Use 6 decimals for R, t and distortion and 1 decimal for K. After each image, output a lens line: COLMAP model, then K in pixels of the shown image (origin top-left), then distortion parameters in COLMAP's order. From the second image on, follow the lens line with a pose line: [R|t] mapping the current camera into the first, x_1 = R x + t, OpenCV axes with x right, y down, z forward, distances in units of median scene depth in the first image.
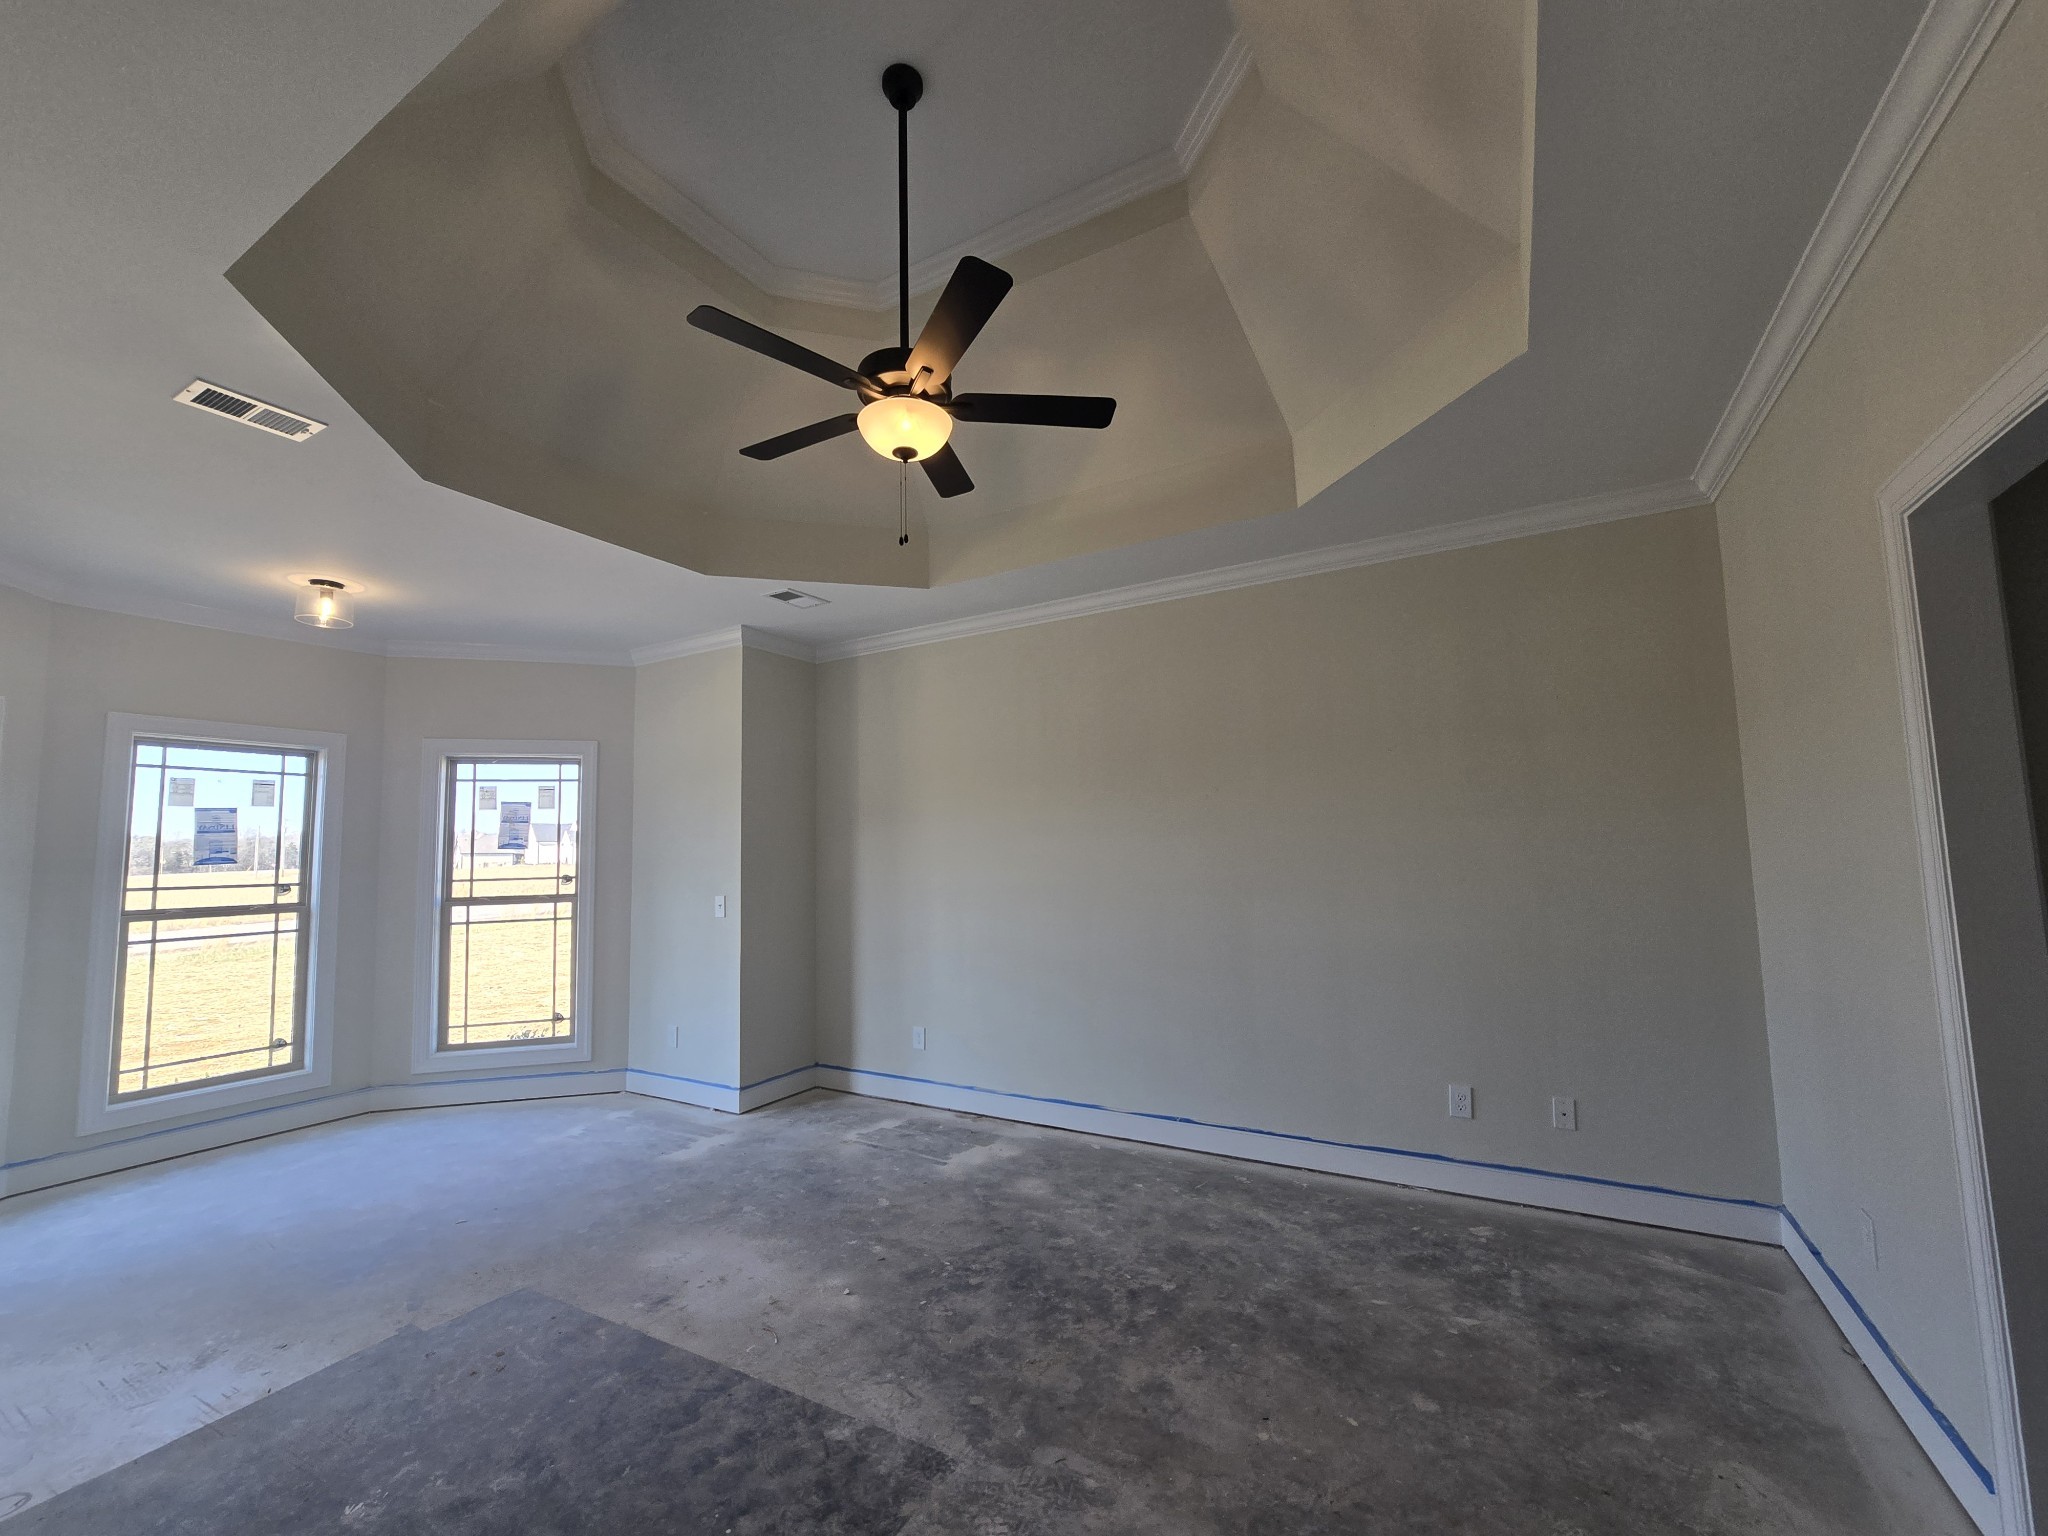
lens RADIAL K [[845.8, 0, 1008.5], [0, 845.8, 780.8], [0, 0, 1]] dist [-0.003531, -0.000759]
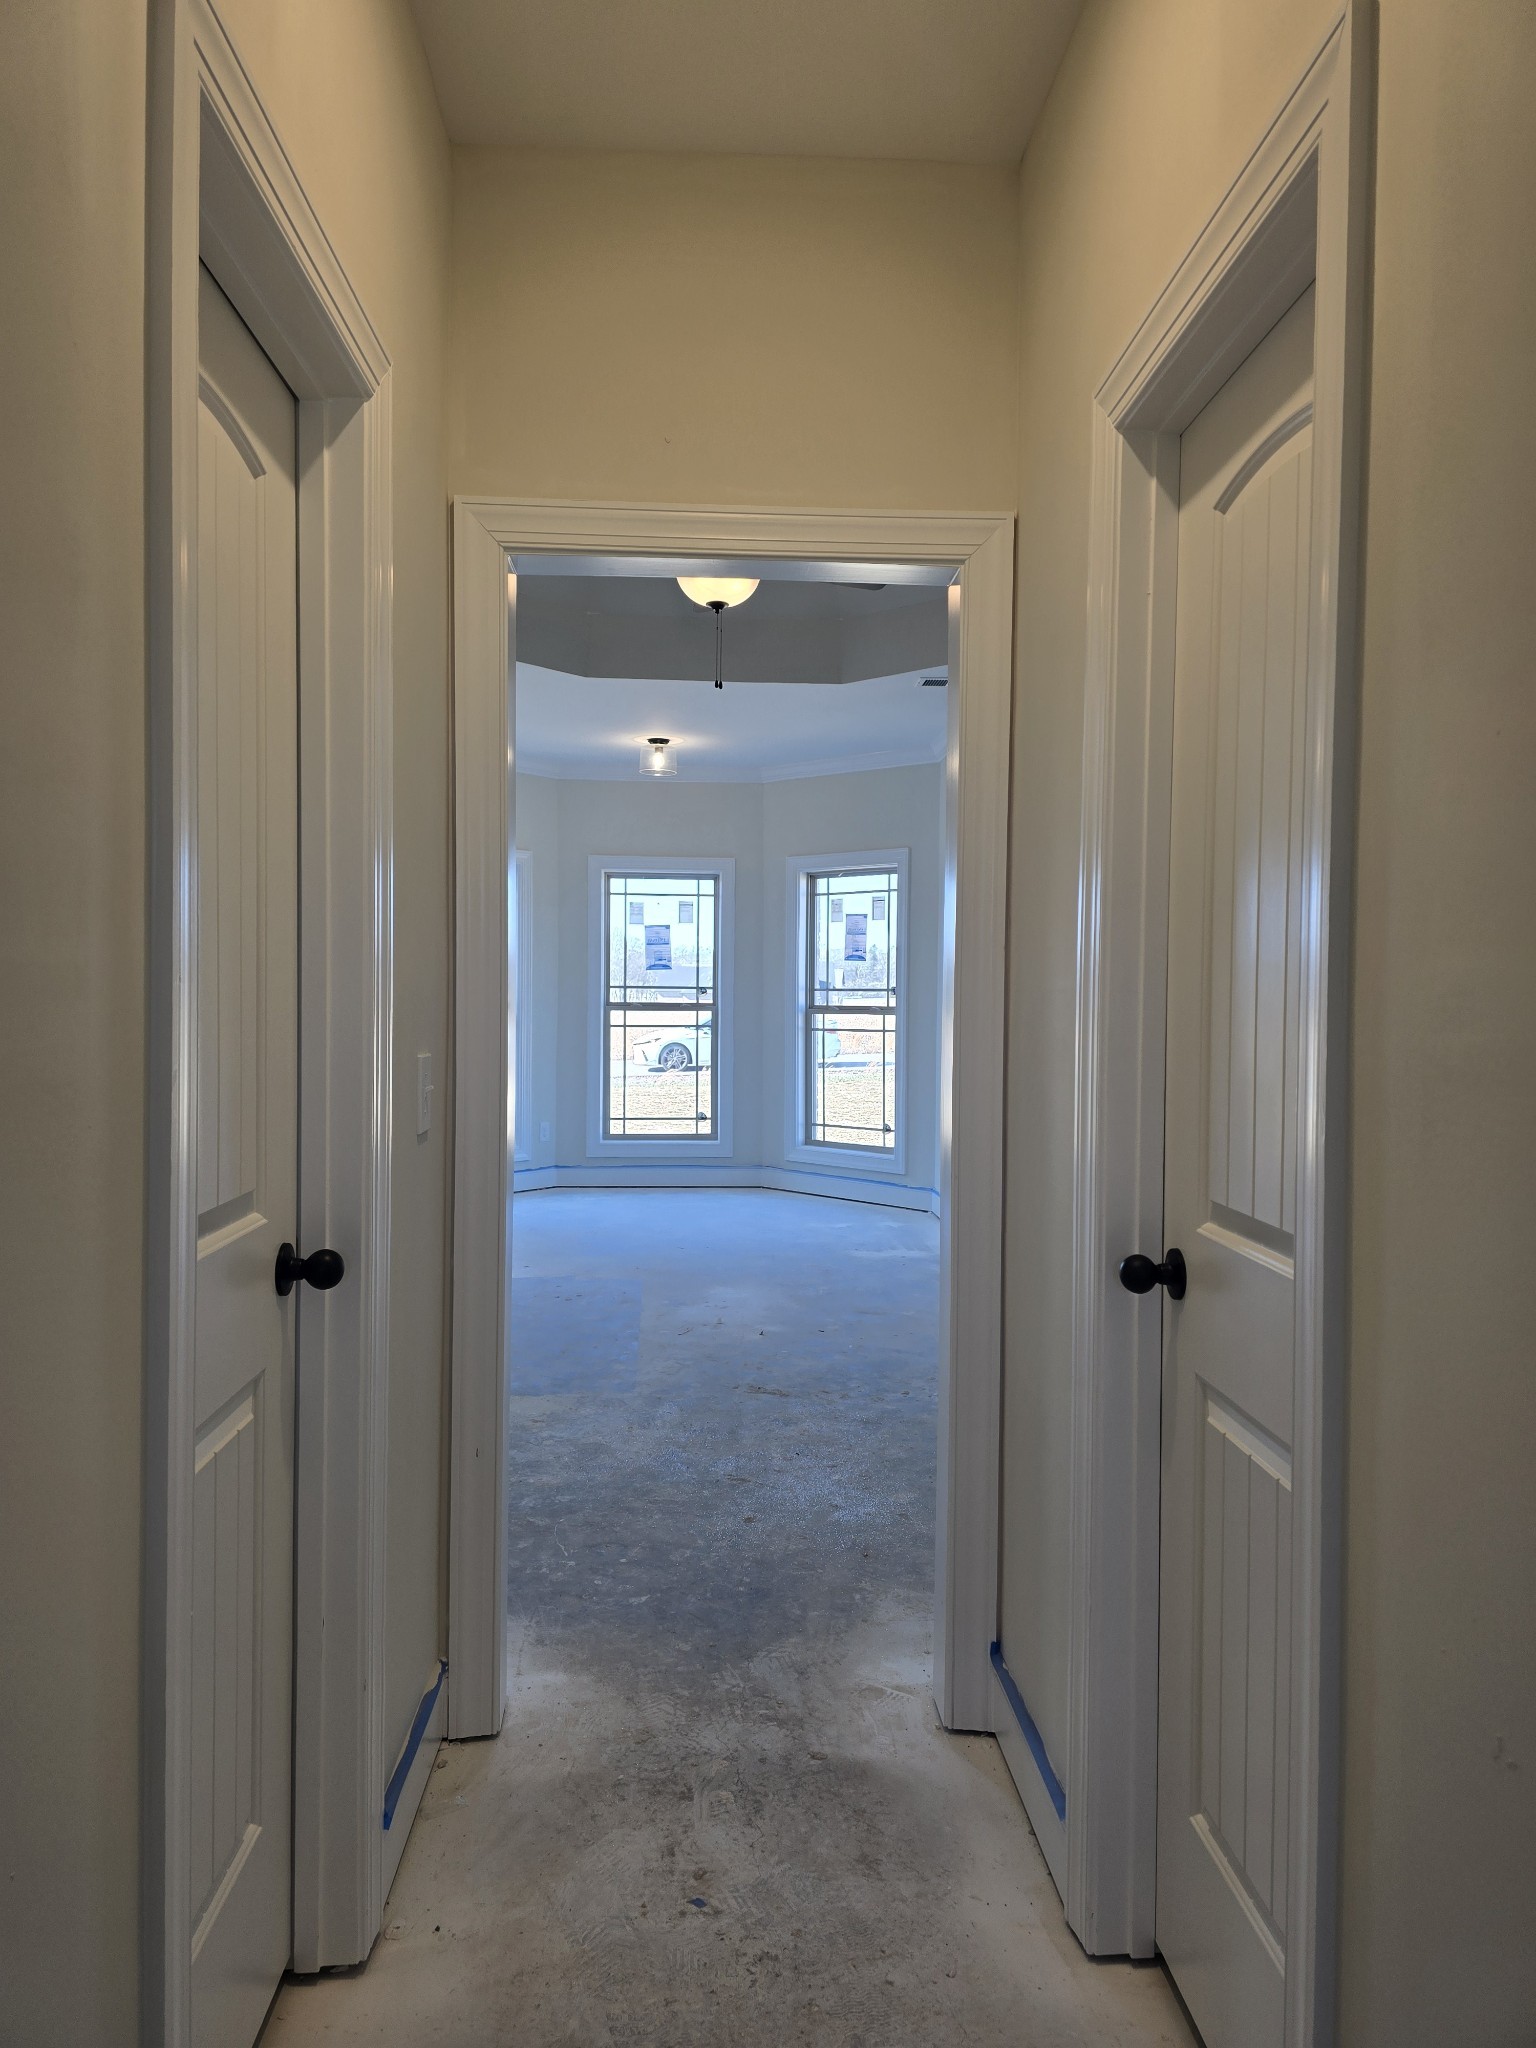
lens RADIAL K [[1376.9, 0, 768.0], [0, 1376.9, 1024.0], [0, 0, 1]] dist [0.088016, -0.088377]
pose [[0.551163, 0.046502, -0.833101, 0.899721], [0.050079, 0.994802, 0.088659, 0.005183], [0.832893, -0.090586, 0.545969, -0.002583]]
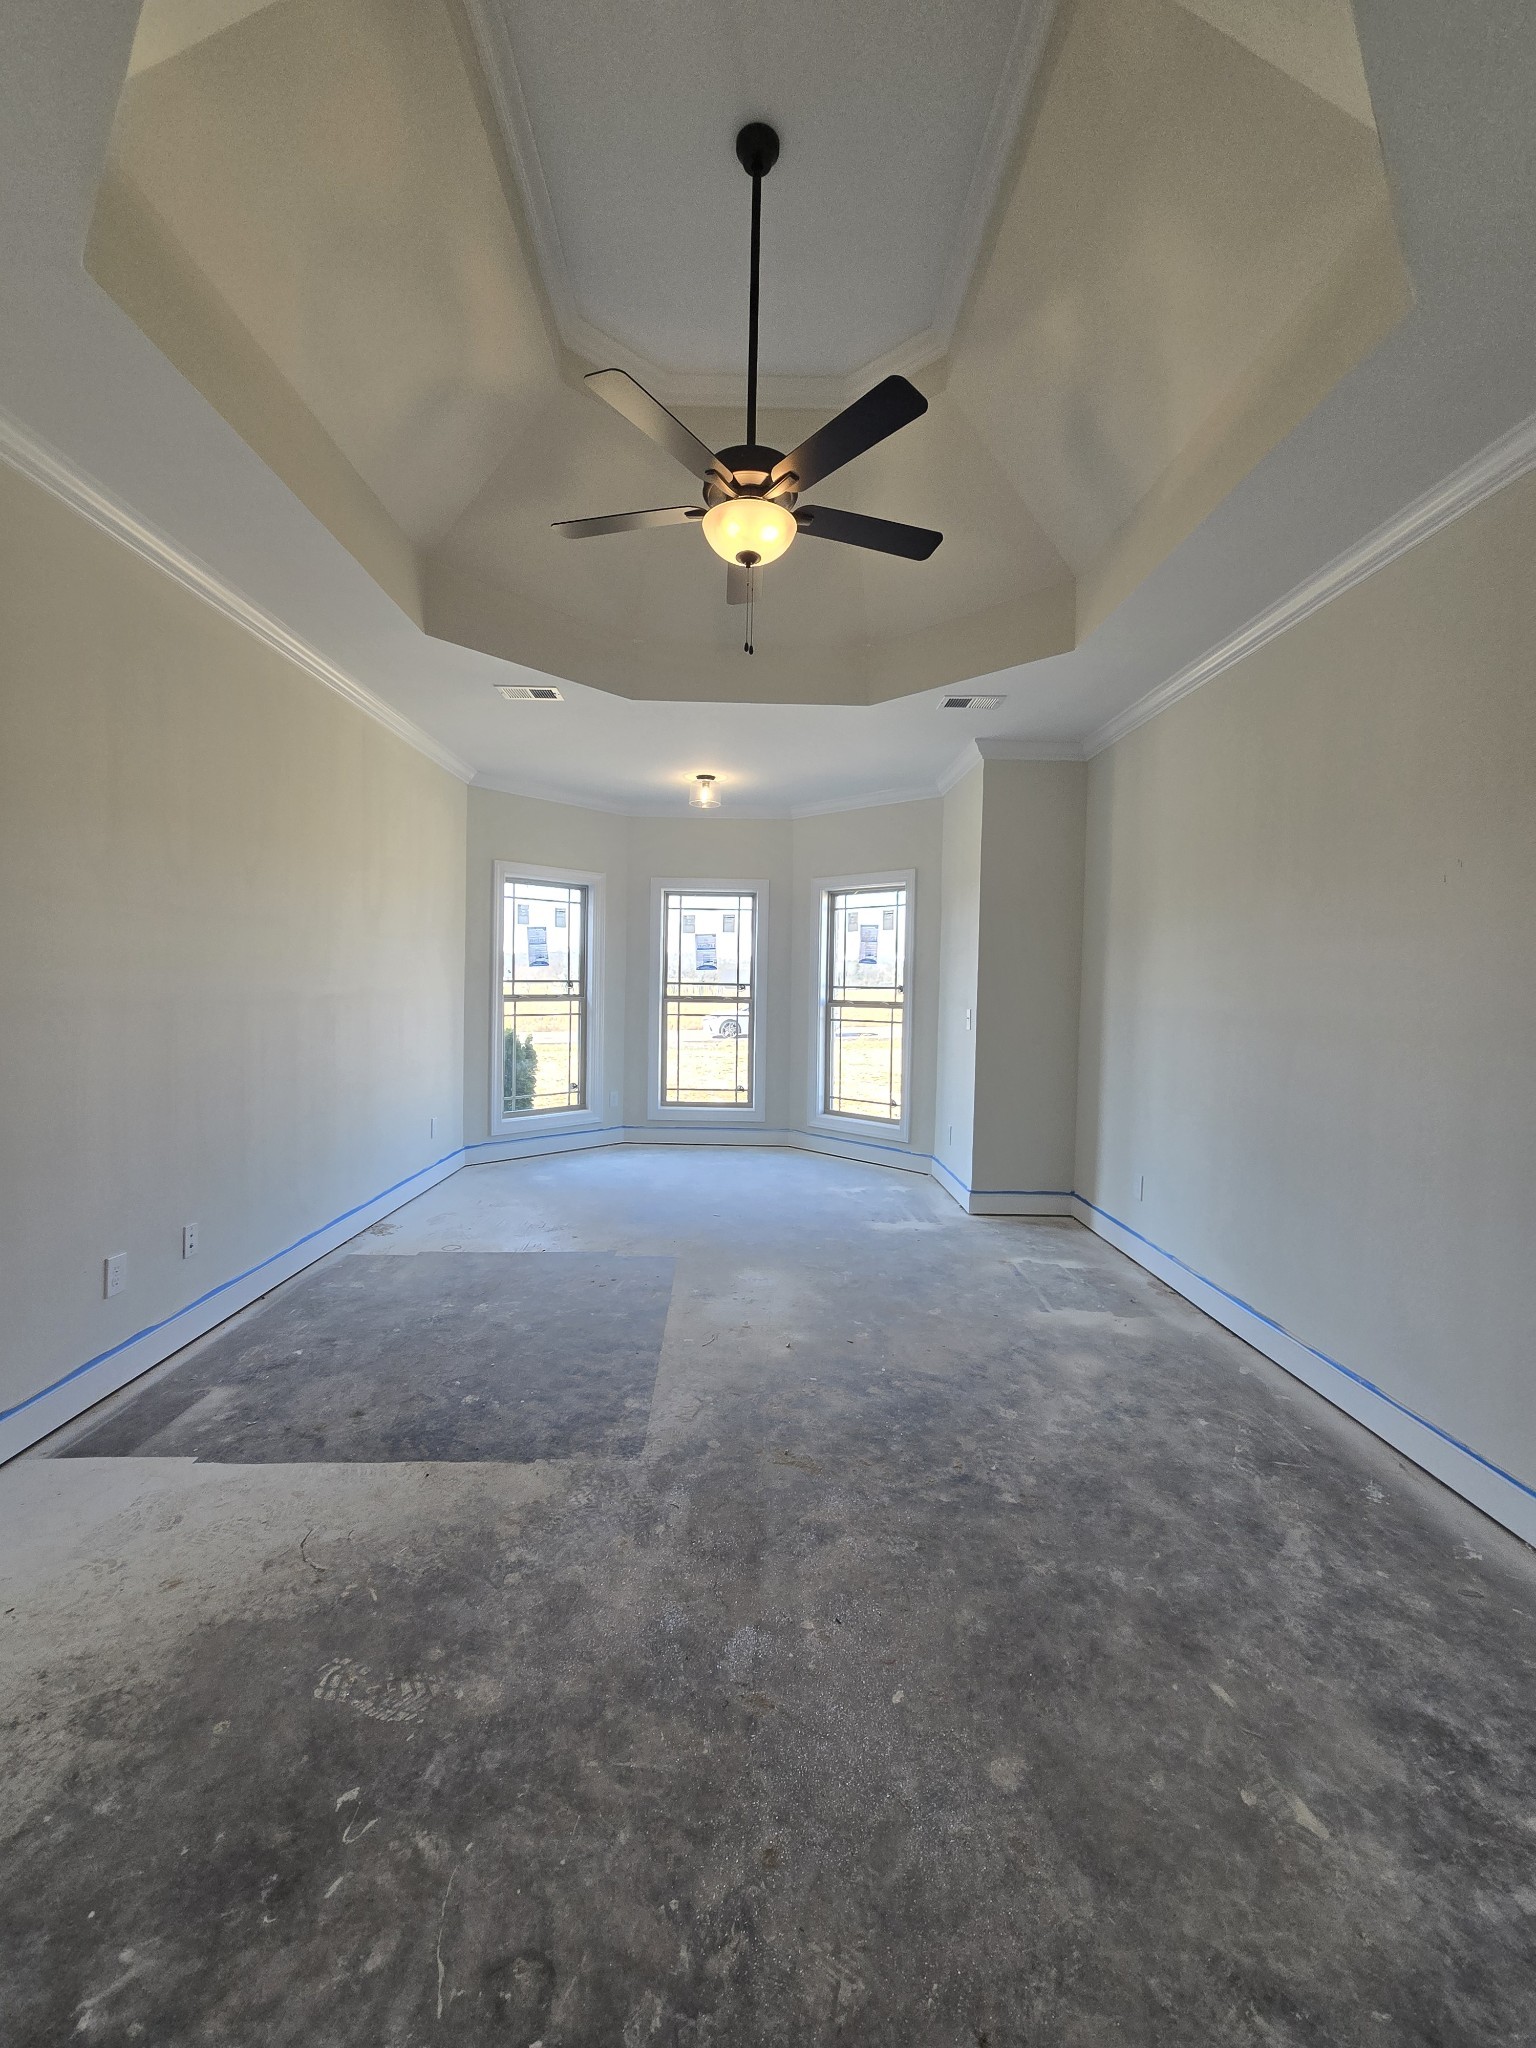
lens RADIAL K [[845.8, 0, 750.5], [0, 845.8, 1013.5], [0, 0, 1]] dist [-0.003531, -0.000759]
pose [[0.510323, 0.060371, -0.857861, 0.468328], [0.043475, 0.994446, 0.095845, 0.033609], [0.858883, -0.086208, 0.504864, 0.272410]]
